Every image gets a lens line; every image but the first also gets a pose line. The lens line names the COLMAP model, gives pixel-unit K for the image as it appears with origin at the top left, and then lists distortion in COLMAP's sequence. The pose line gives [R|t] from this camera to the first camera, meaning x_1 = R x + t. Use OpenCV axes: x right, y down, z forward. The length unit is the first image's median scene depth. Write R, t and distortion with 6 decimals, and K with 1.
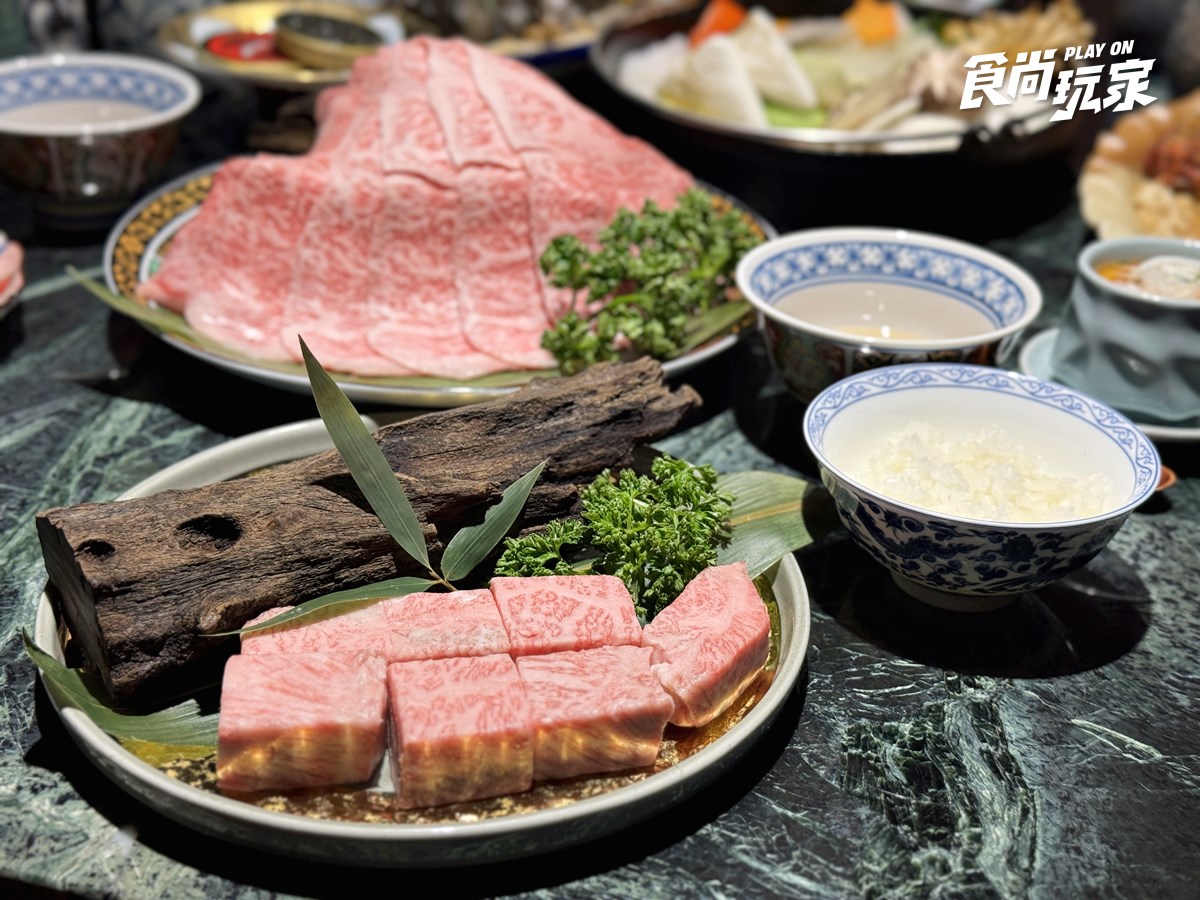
lens RADIAL K [[1681.5, 0, 600.0], [0, 1681.5, 450.0], [0, 0, 1]] dist [0.185187, -0.561481]
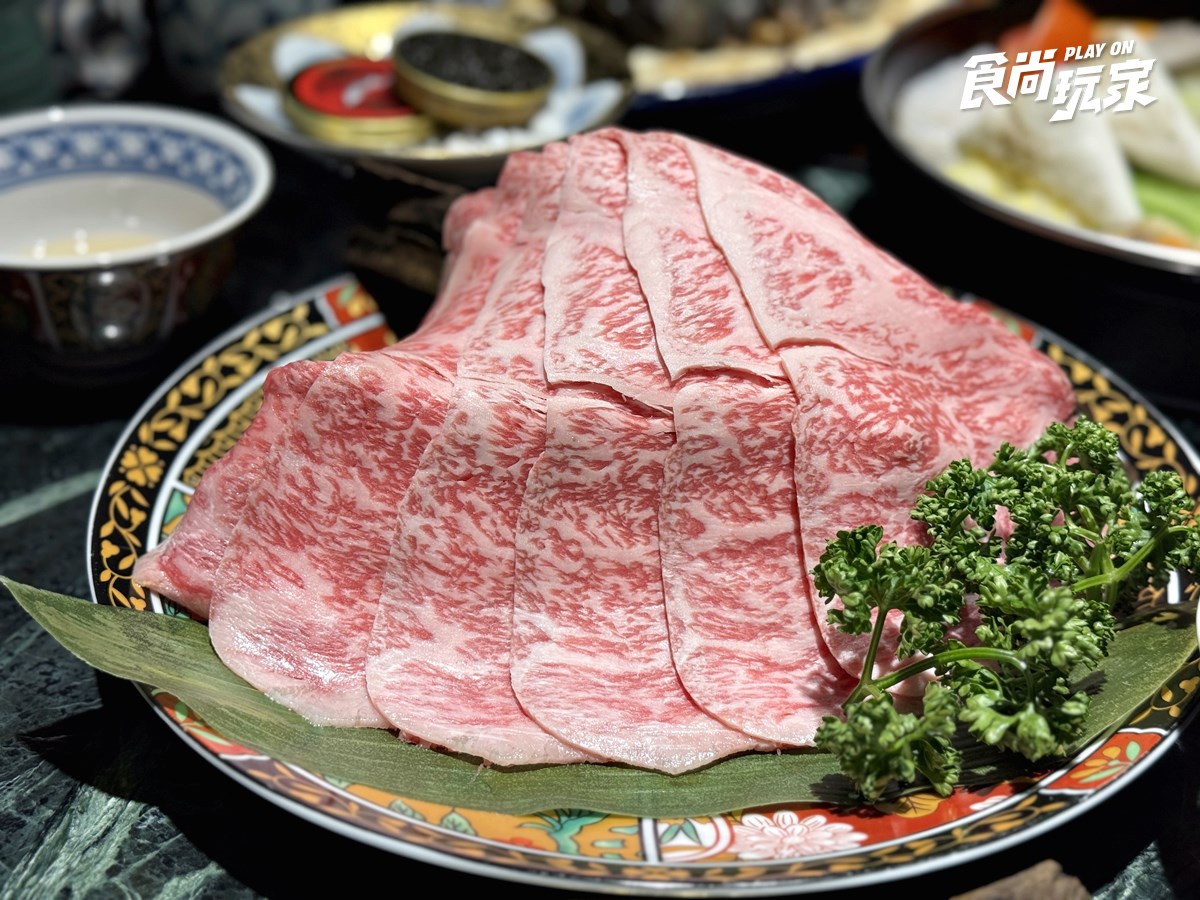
lens RADIAL K [[1681.5, 0, 600.0], [0, 1681.5, 450.0], [0, 0, 1]] dist [0.185187, -0.561481]
pose [[0.995060, 0.032190, -0.093916, -0.053653], [-0.025154, 0.996854, 0.075159, -0.184935], [0.096040, -0.072425, 0.992739, 0.420052]]
